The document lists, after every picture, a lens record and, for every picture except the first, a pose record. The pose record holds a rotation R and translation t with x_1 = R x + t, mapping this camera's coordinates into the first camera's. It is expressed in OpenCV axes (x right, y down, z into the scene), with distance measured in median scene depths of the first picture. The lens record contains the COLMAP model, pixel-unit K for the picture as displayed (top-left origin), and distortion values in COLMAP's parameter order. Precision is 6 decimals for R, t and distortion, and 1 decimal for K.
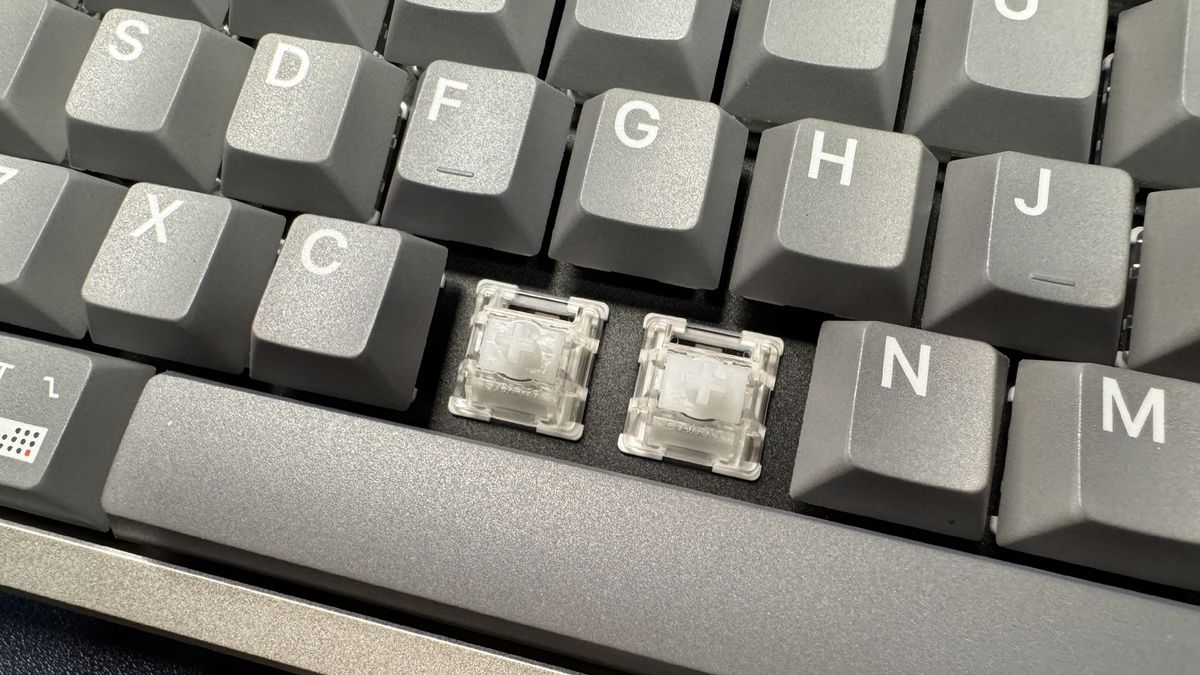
lens RADIAL K [[881.5, 0, 535.7], [0, 881.5, 415.6], [0, 0, 1]] dist [-0.003726, 0.003952]
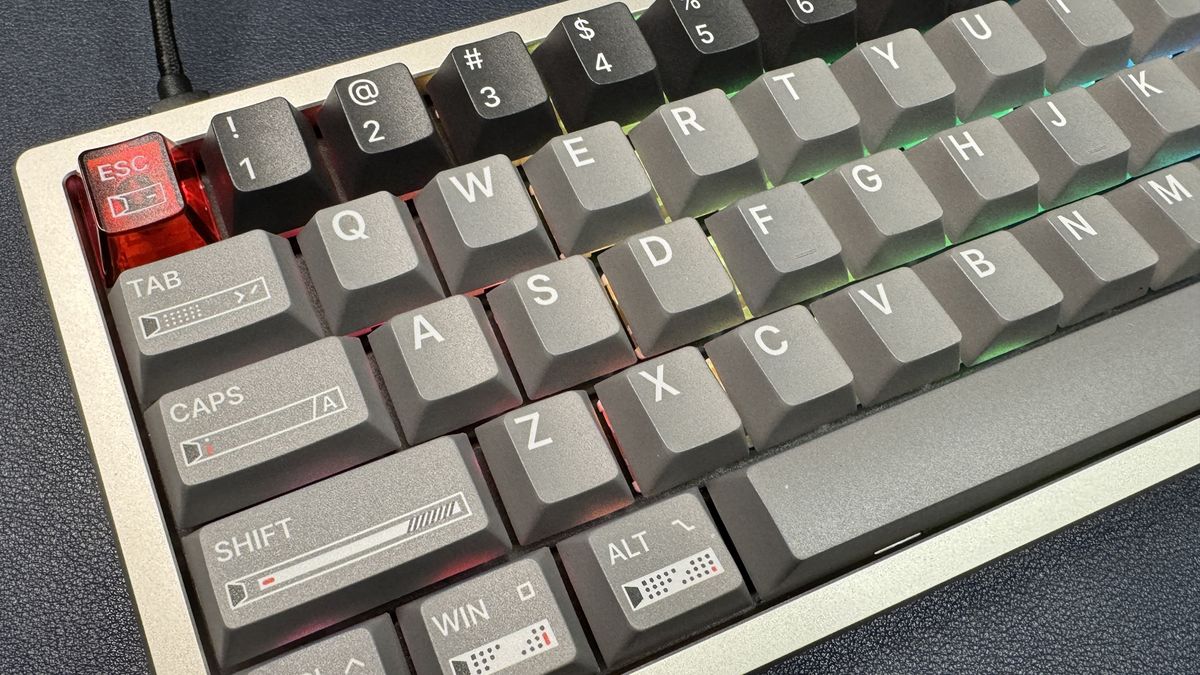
lens RADIAL K [[926.5, 0, 505.7], [0, 926.5, 378.1], [0, 0, 1]] dist [0.000800, -0.000402]
pose [[0.785768, -0.496048, 0.369466, -1.192271], [0.540675, 0.840975, -0.020790, -0.342992], [-0.300399, 0.216097, 0.929012, -0.284563]]
